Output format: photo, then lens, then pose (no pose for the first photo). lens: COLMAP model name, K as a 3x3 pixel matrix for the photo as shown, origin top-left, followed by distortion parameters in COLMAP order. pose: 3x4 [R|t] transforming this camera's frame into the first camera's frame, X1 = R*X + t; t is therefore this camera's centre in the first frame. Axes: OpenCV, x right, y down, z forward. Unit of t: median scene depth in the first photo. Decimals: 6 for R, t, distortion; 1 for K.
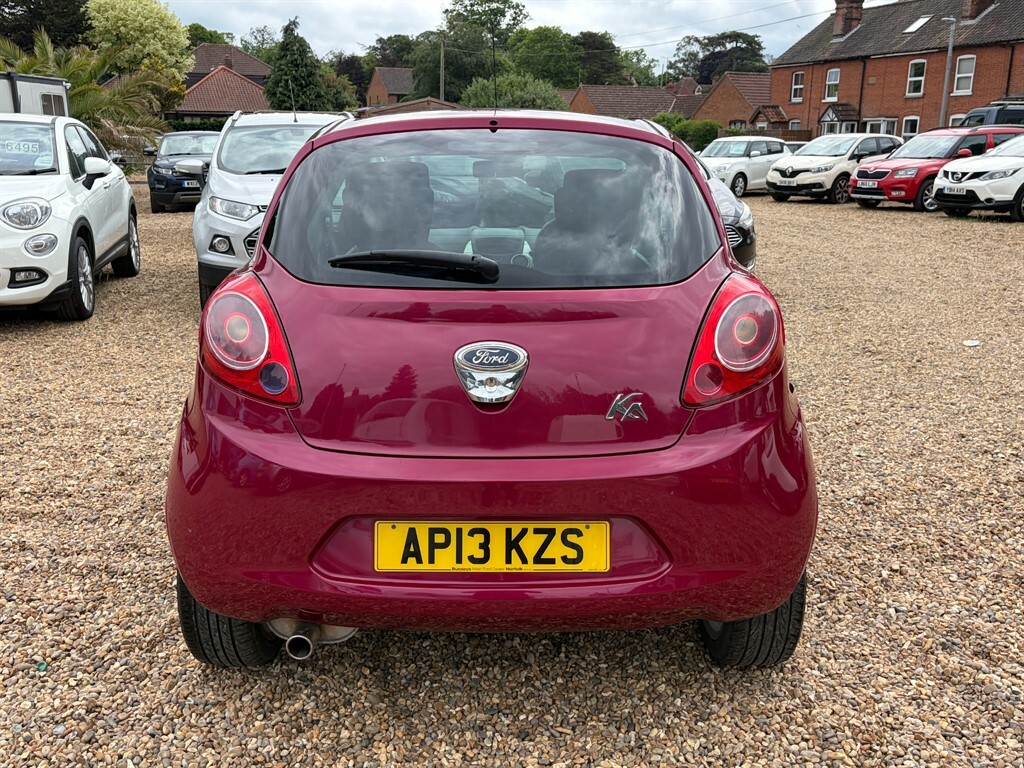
lens RADIAL K [[1008.8, 0, 526.3], [0, 1008.8, 382.3], [0, 0, 1]] dist [0.064542, -0.037299]
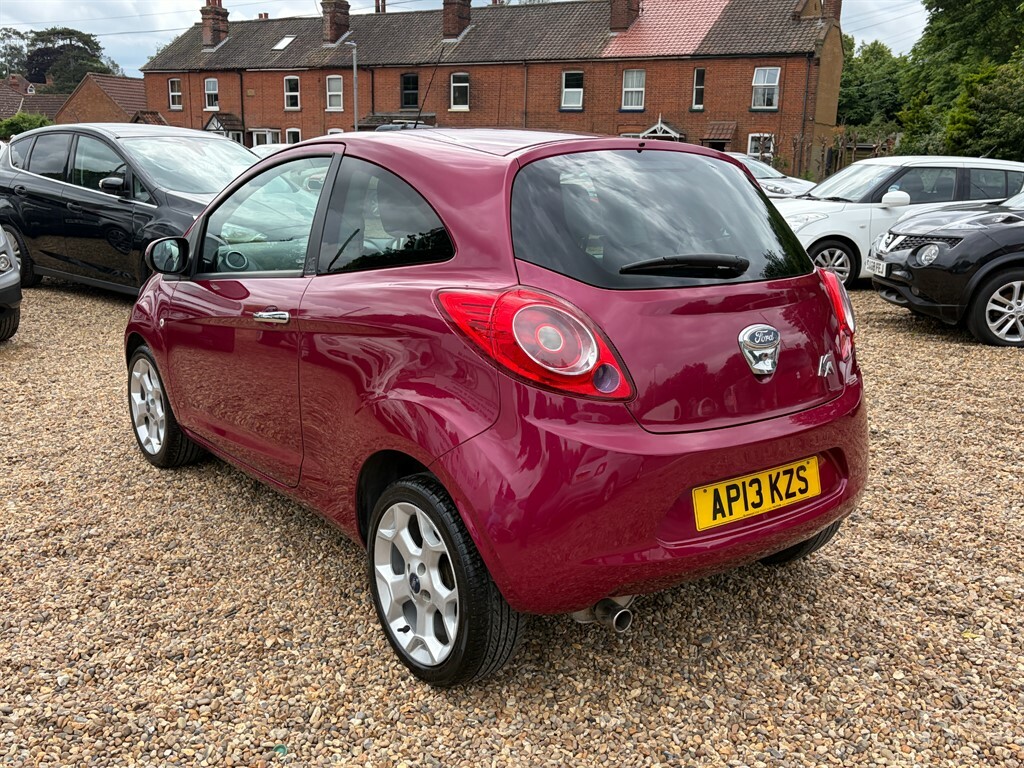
lens RADIAL K [[1008.8, 0, 526.3], [0, 1008.8, 382.3], [0, 0, 1]] dist [0.064542, -0.037299]
pose [[0.786658, -0.125326, 0.604535, -0.983523], [0.129330, 0.990906, 0.037133, -0.051572], [-0.603692, 0.048974, 0.795712, 0.188524]]
